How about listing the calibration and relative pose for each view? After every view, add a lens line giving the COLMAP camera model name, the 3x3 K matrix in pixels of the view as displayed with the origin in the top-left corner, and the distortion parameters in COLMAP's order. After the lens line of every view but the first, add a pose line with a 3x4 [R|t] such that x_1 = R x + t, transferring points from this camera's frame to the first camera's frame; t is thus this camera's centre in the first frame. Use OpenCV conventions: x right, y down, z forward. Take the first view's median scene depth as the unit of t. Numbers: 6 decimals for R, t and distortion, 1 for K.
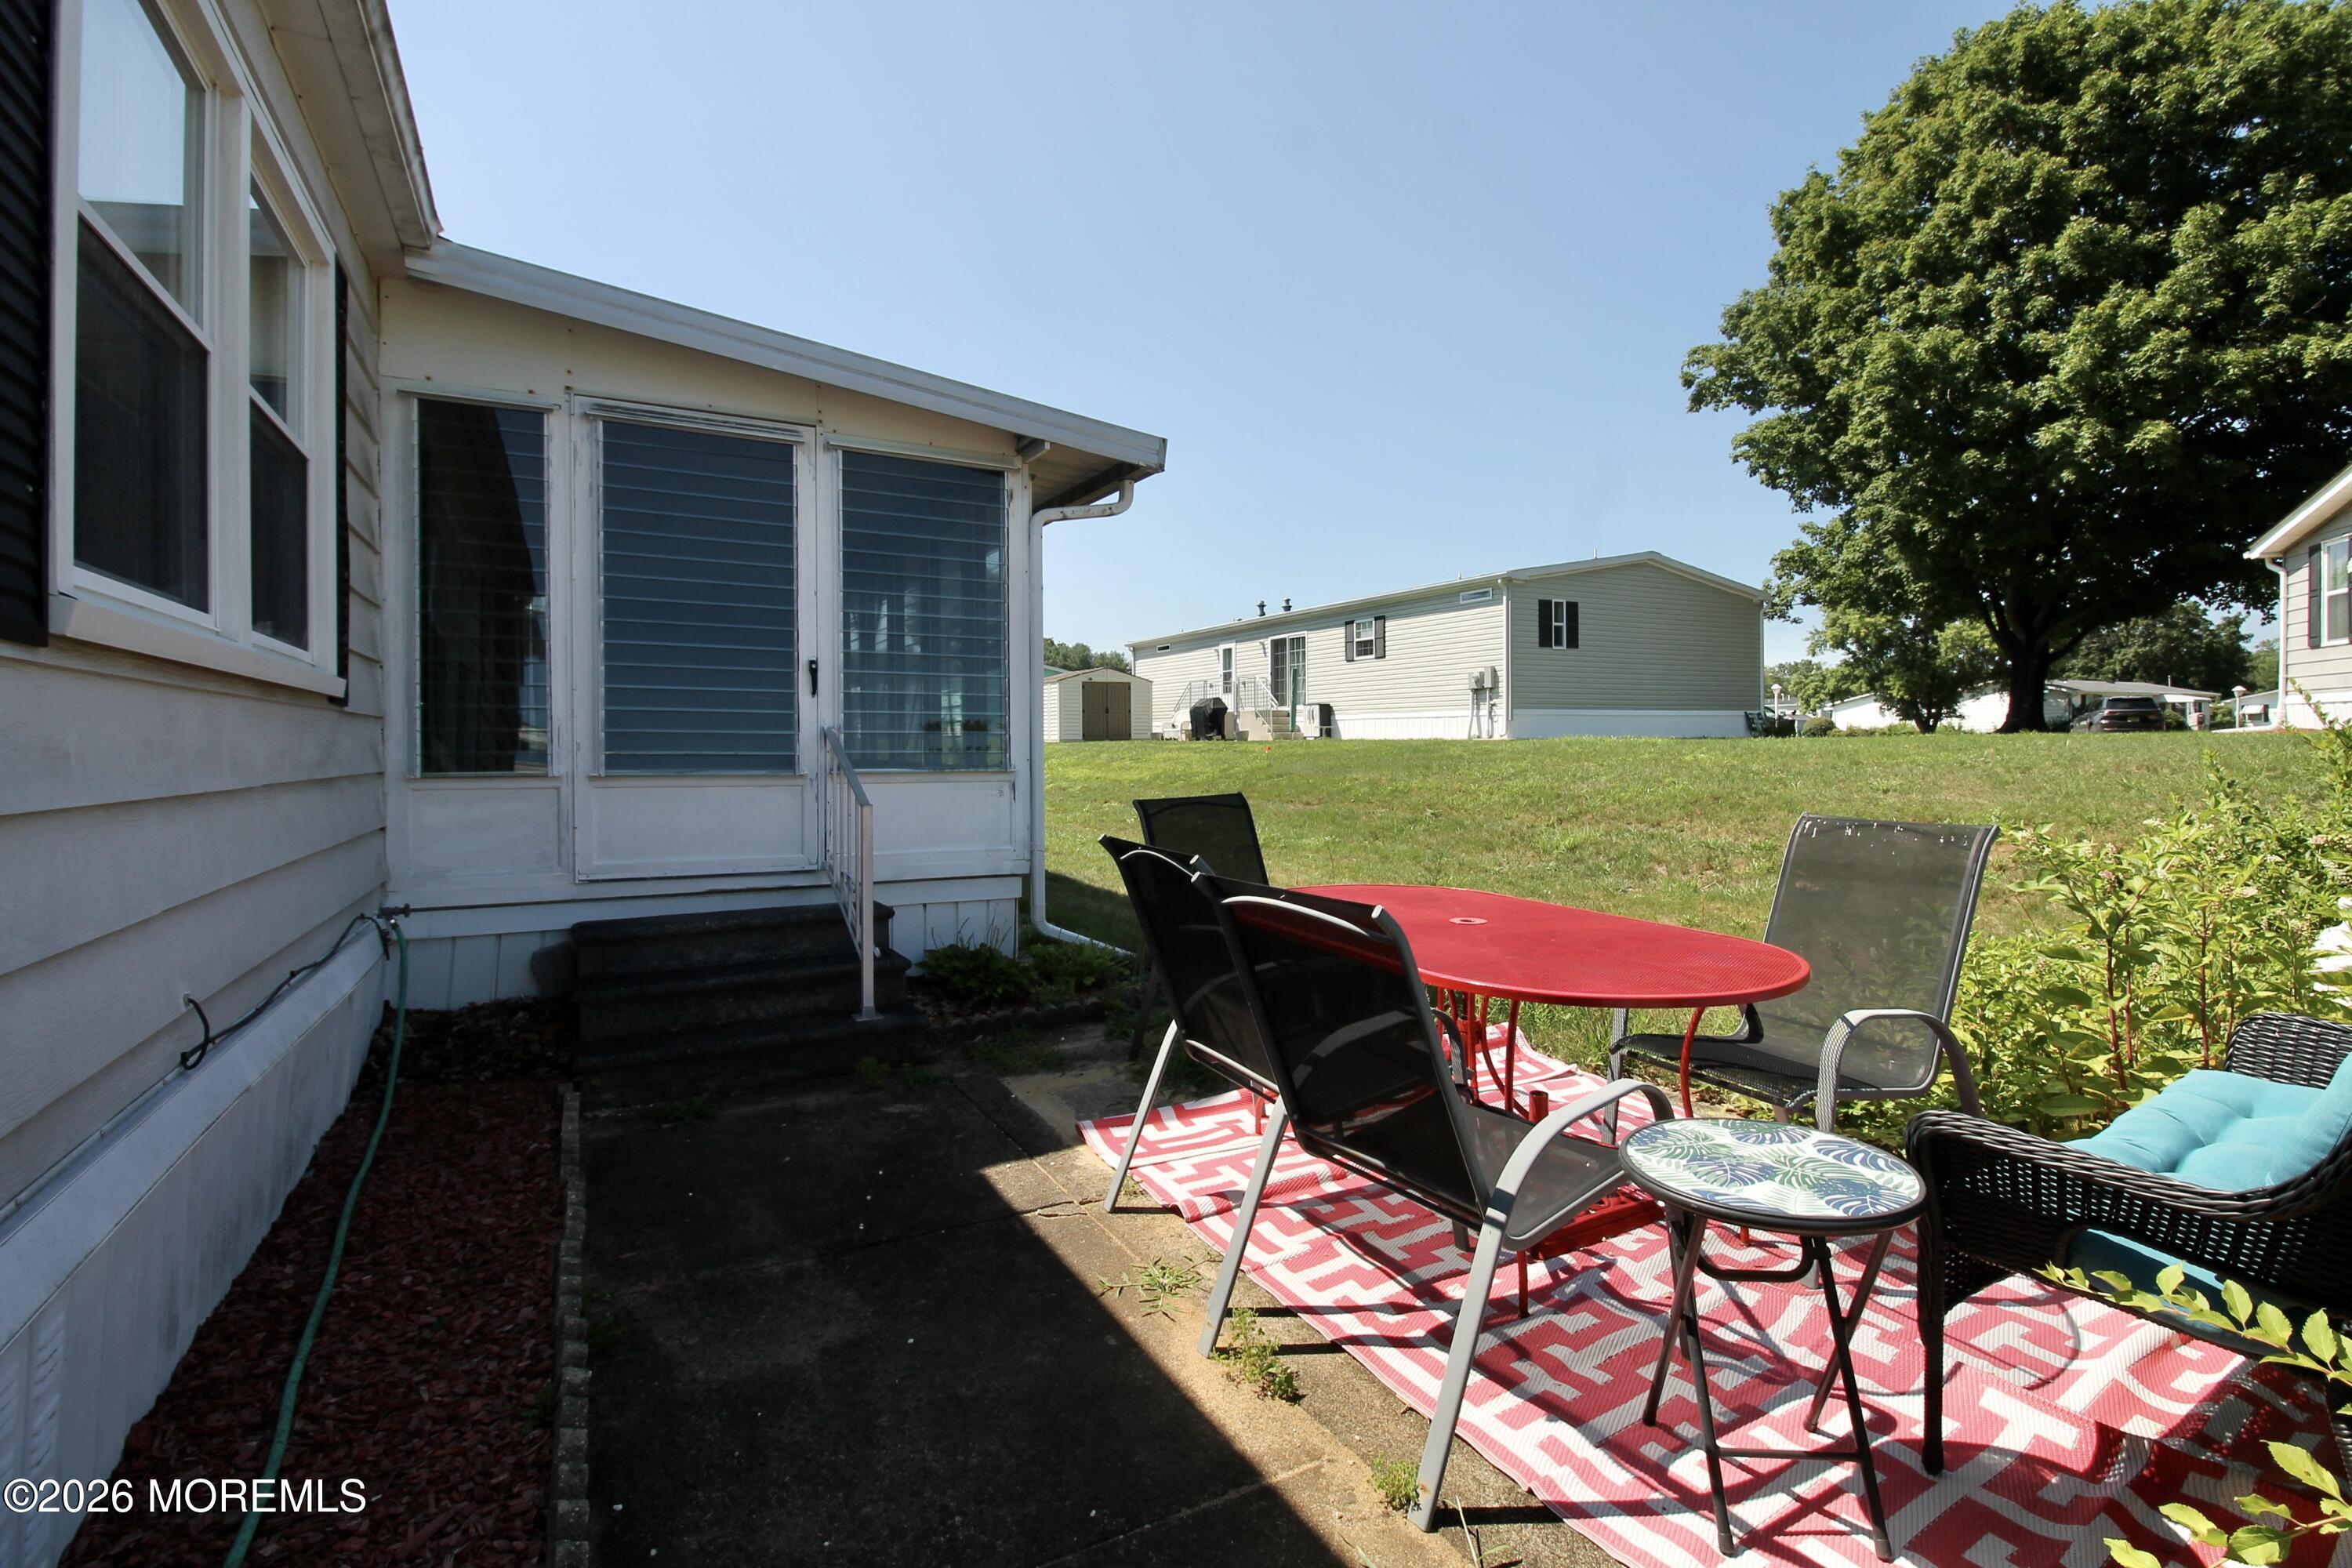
lens RADIAL K [[1103.6, 0, 1184.5], [0, 1103.6, 755.0], [0, 0, 1]] dist [-0.000568, -0.012474]
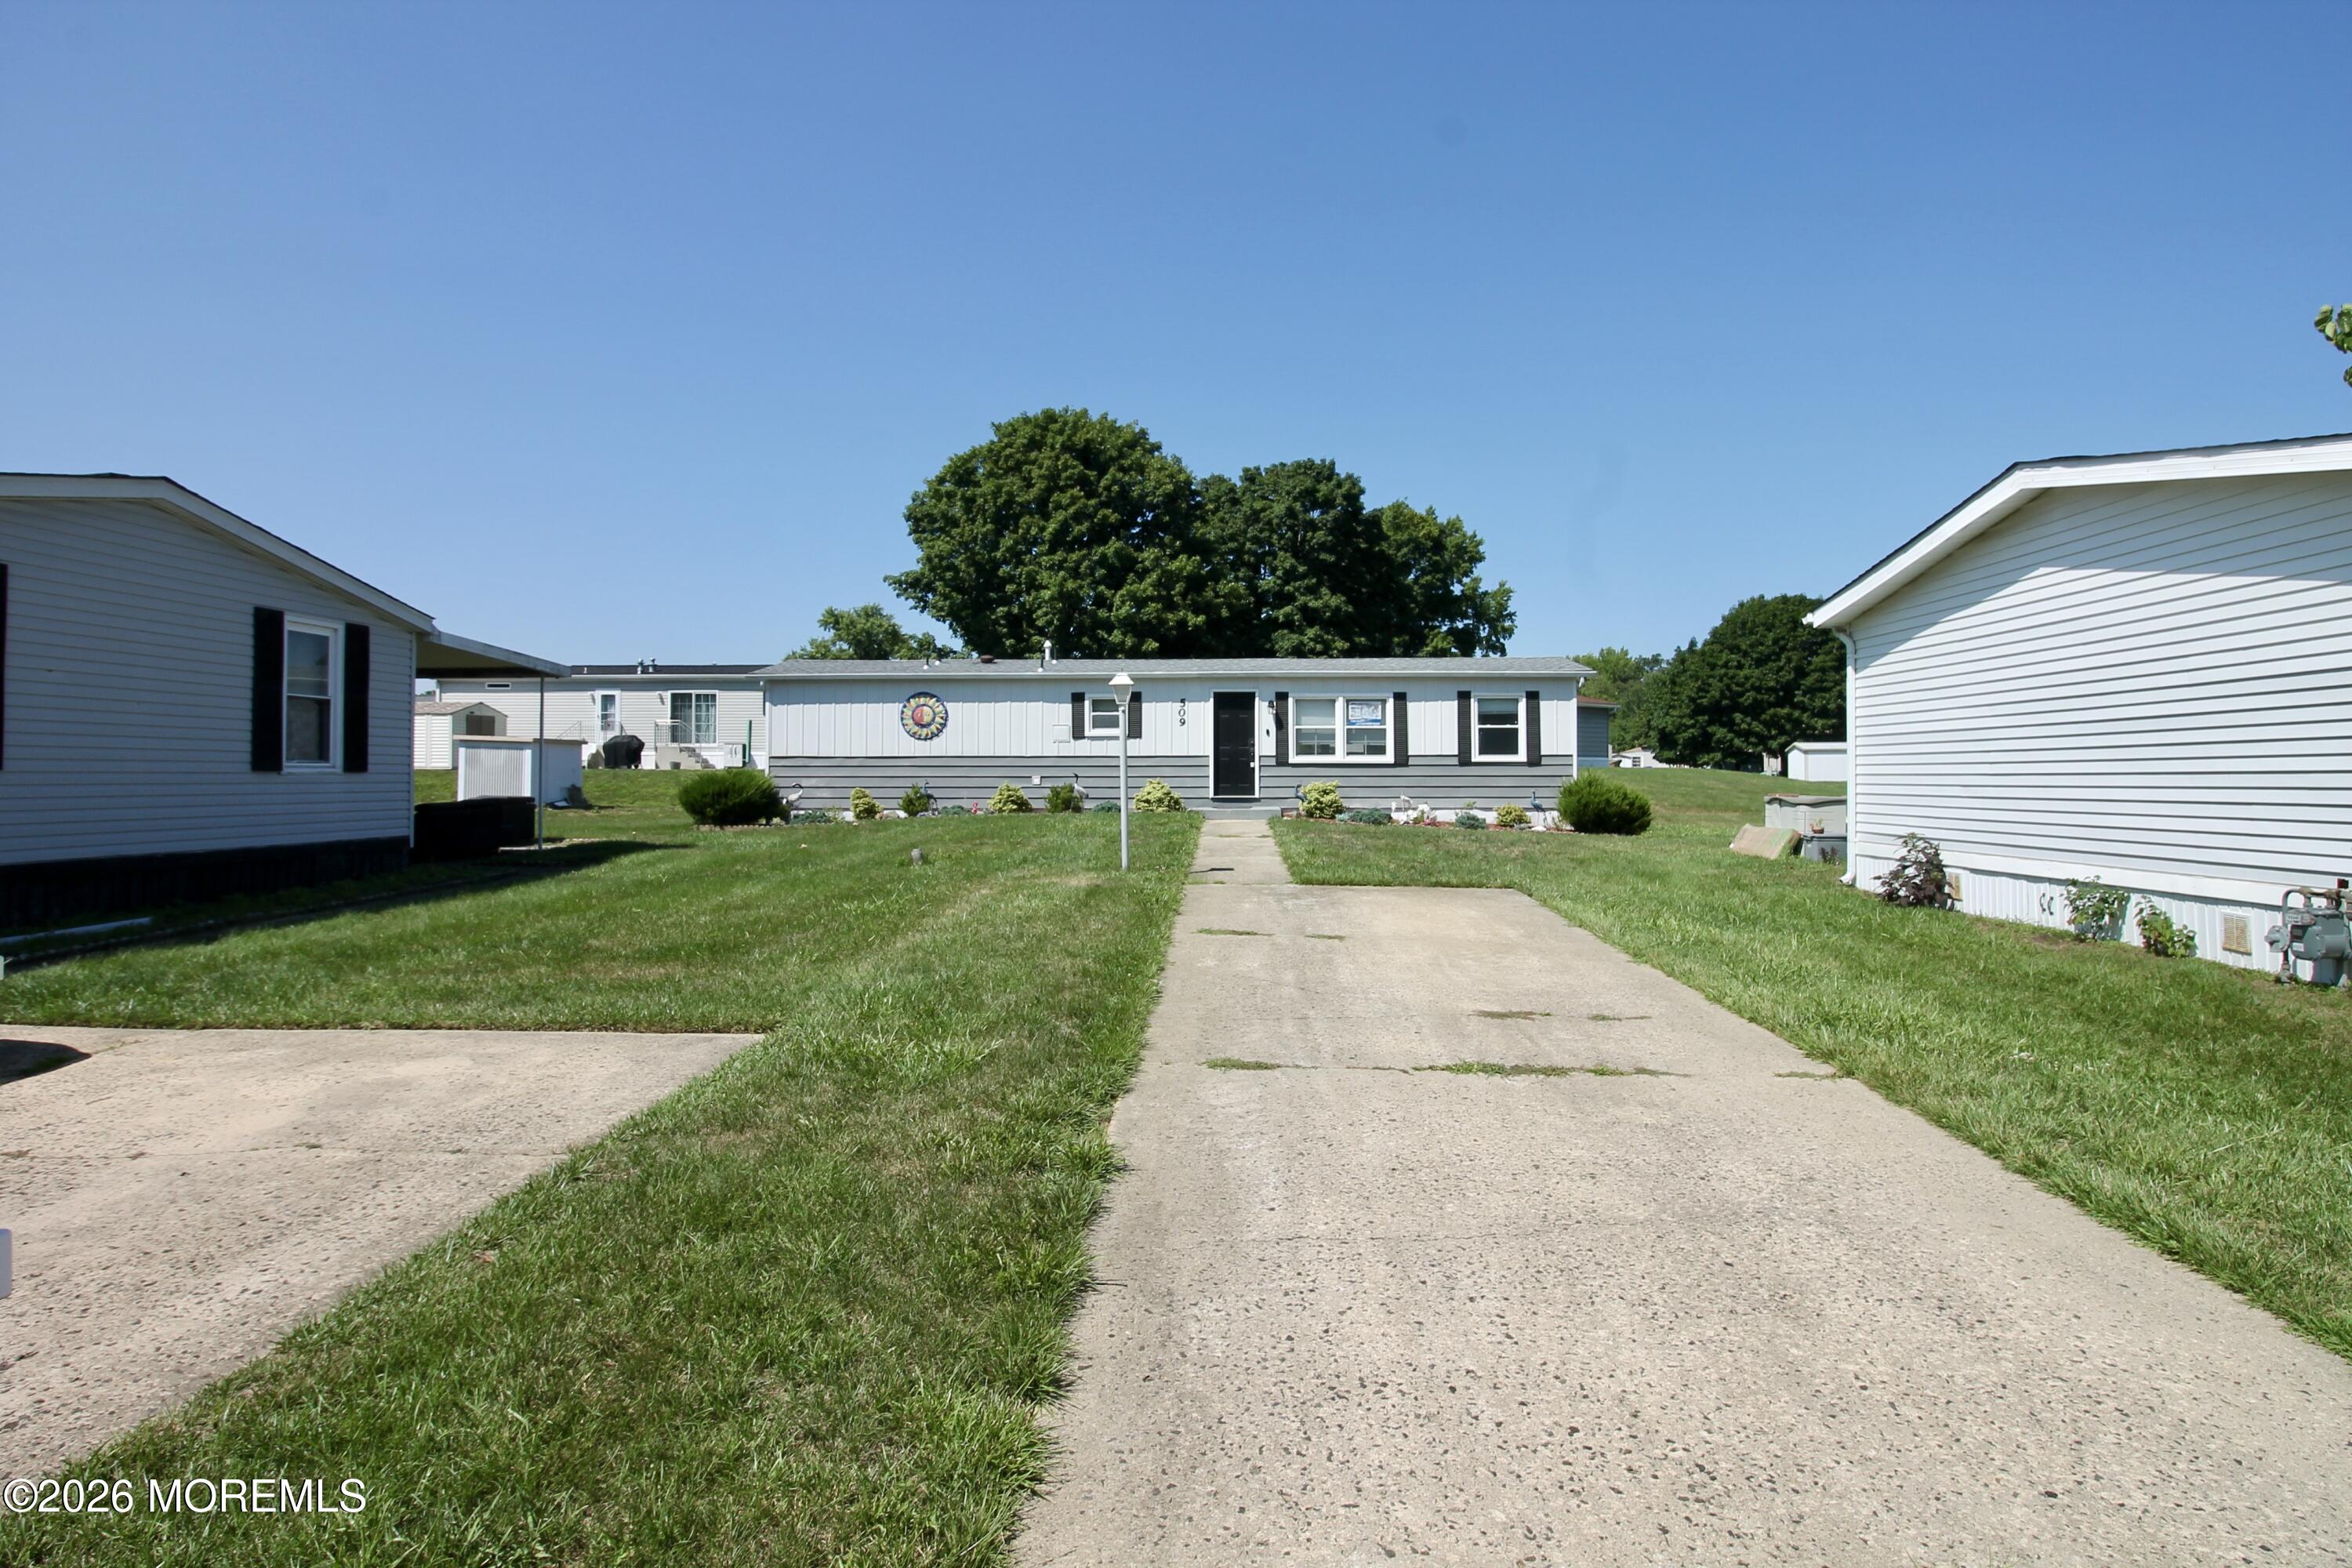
lens RADIAL K [[1258.9, 0, 1179.8], [0, 1258.9, 766.6], [0, 0, 1]] dist [-0.000060, 0.000004]
pose [[0.513205, 0.009052, 0.858218, -1.264603], [0.005662, 0.999887, -0.013931, 0.012632], [-0.858247, 0.012008, 0.513096, -0.415204]]
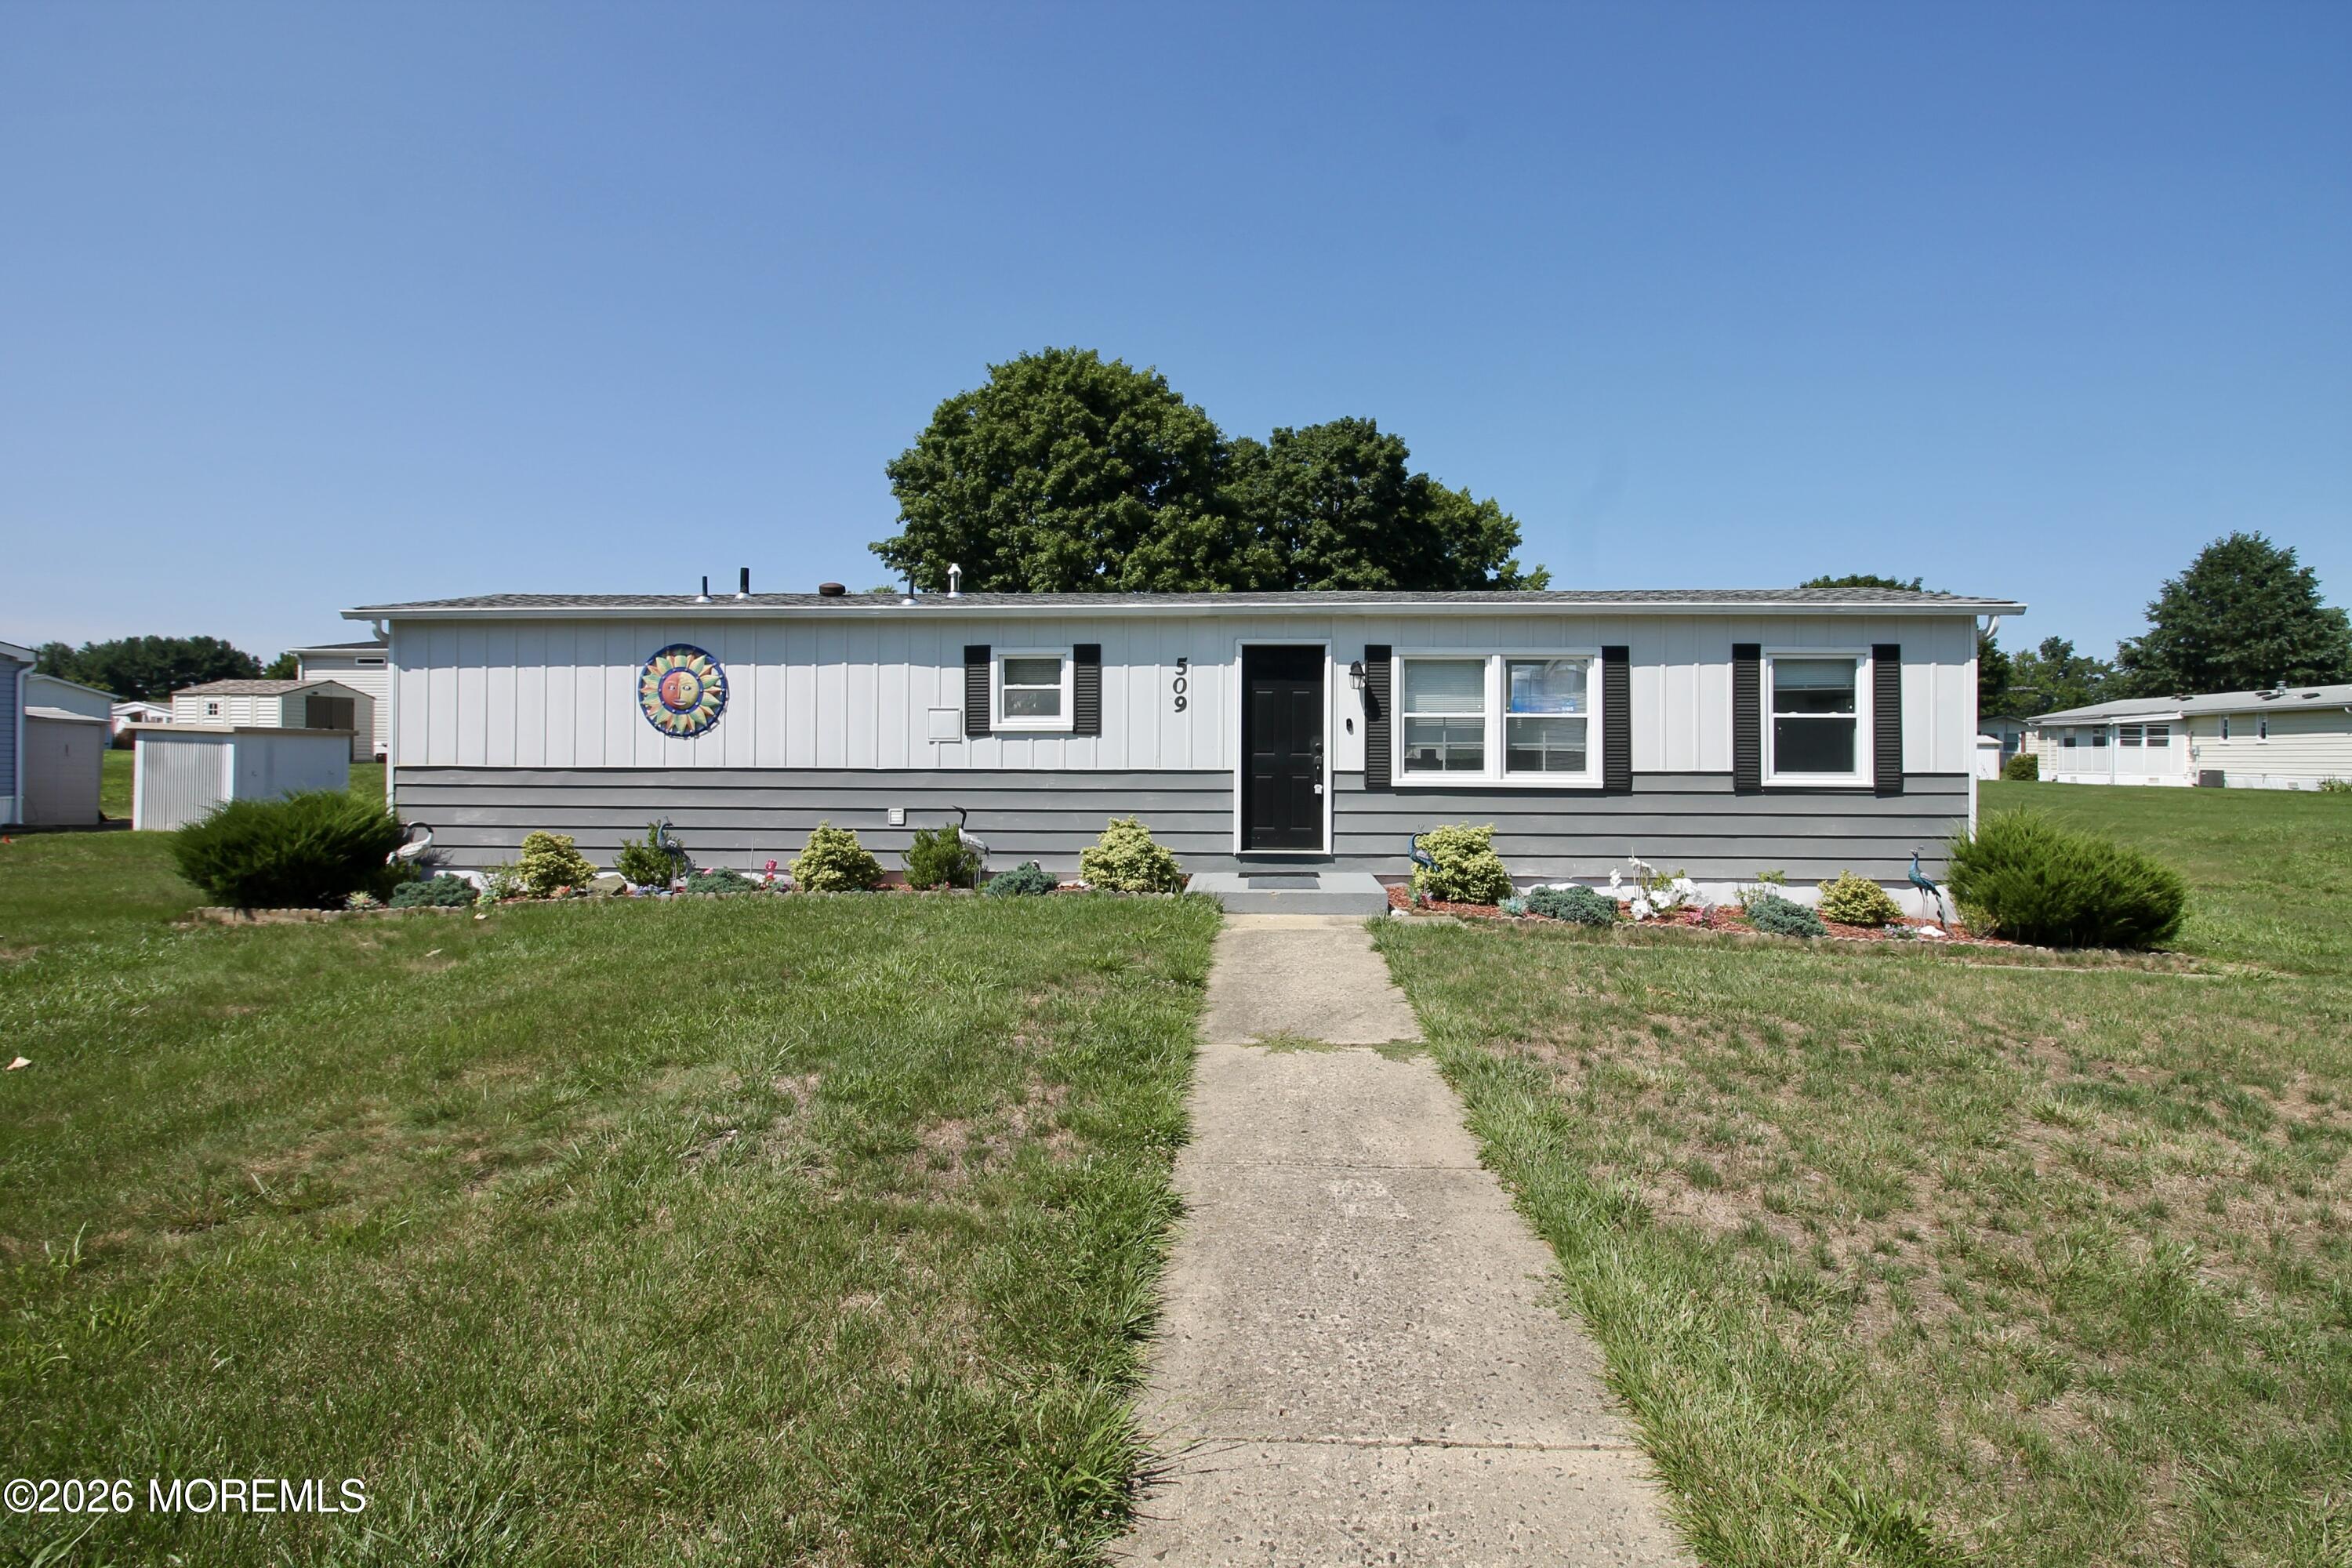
lens RADIAL K [[1117.2, 0, 1185.4], [0, 1117.2, 756.1], [0, 0, 1]] dist [0.000899, -0.015652]
pose [[0.530988, 0.007059, 0.847350, -0.742569], [0.000303, 0.999964, -0.008521, -0.014050], [-0.847379, 0.004781, 0.530967, -0.120415]]
